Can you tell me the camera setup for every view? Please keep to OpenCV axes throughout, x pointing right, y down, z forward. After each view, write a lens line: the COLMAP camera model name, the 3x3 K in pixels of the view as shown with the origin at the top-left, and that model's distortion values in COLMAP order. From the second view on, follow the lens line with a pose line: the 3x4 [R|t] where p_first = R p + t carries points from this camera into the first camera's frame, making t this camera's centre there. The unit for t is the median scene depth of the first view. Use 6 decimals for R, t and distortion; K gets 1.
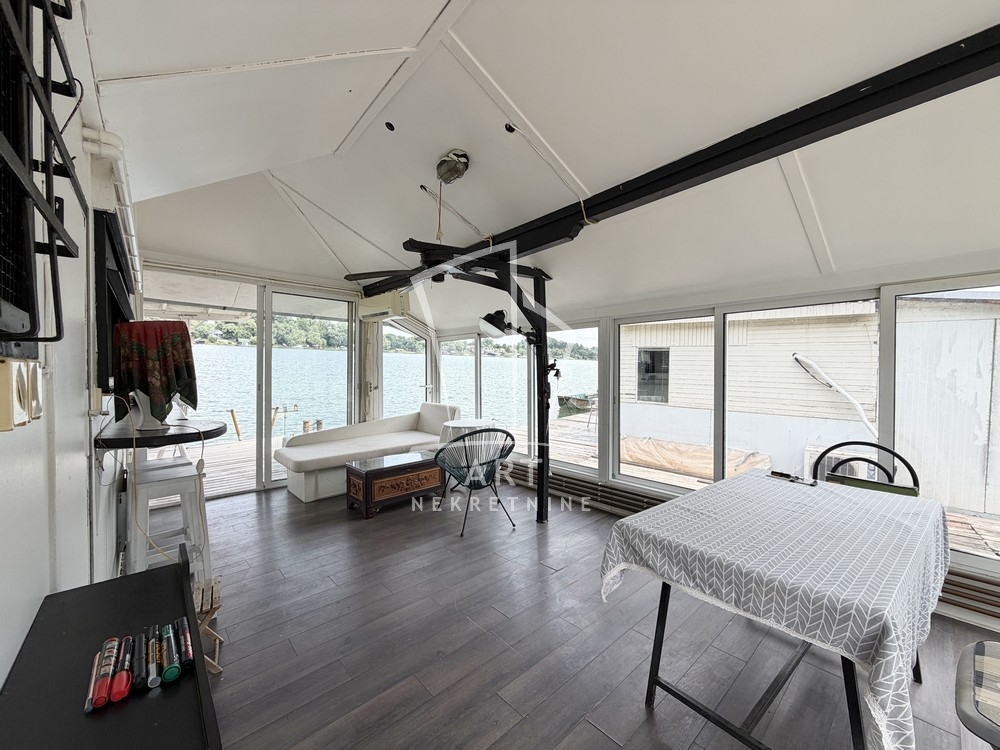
lens RADIAL K [[399.6, 0, 497.1], [0, 399.6, 377.1], [0, 0, 1]] dist [0.001058, 0.000140]
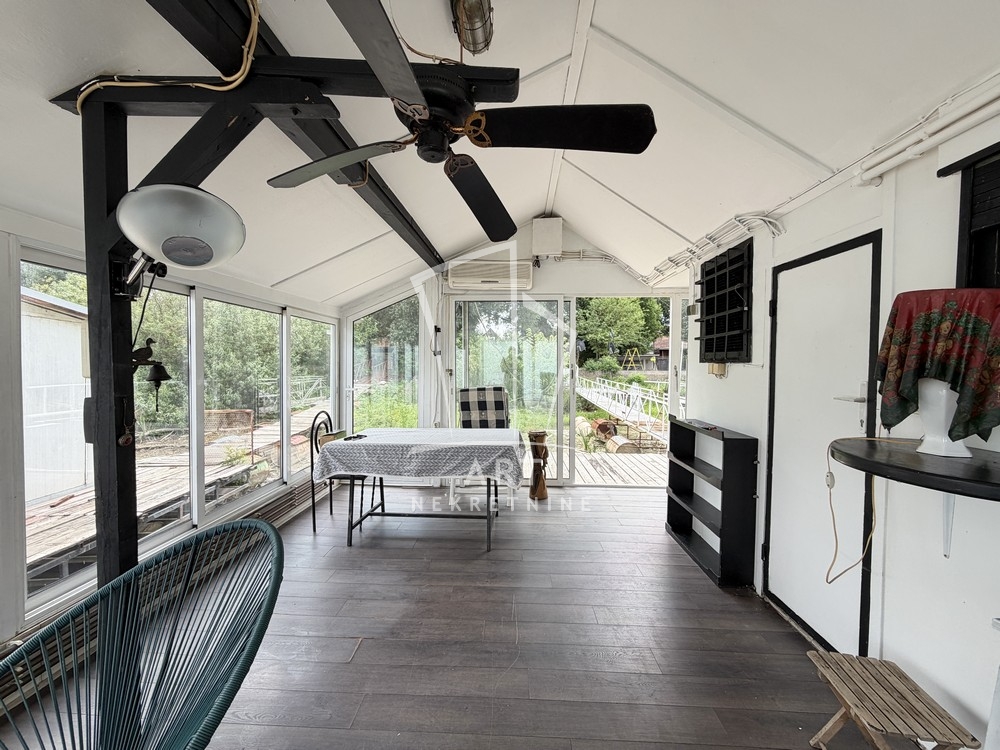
lens RADIAL K [[399.6, 0, 497.1], [0, 399.6, 377.1], [0, 0, 1]] dist [0.001058, 0.000140]
pose [[-0.713767, -0.028360, 0.699809, -0.376058], [0.008785, 0.998739, 0.049434, -0.019654], [-0.700329, 0.041432, -0.712617, 0.950027]]
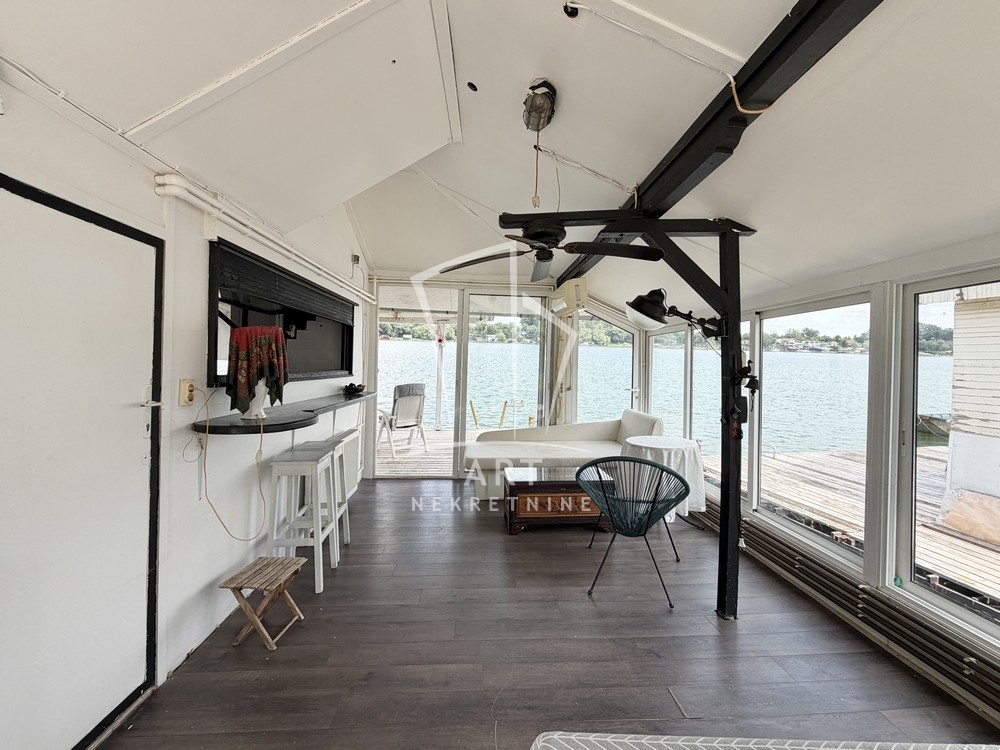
lens RADIAL K [[408.1, 0, 501.9], [0, 408.1, 366.7], [0, 0, 1]] dist [0.000583, 0.000062]
pose [[0.779033, 0.018178, -0.626719, 0.219138], [-0.029298, 0.999543, -0.007427, -0.016924], [0.626298, 0.024147, 0.779210, 0.245532]]
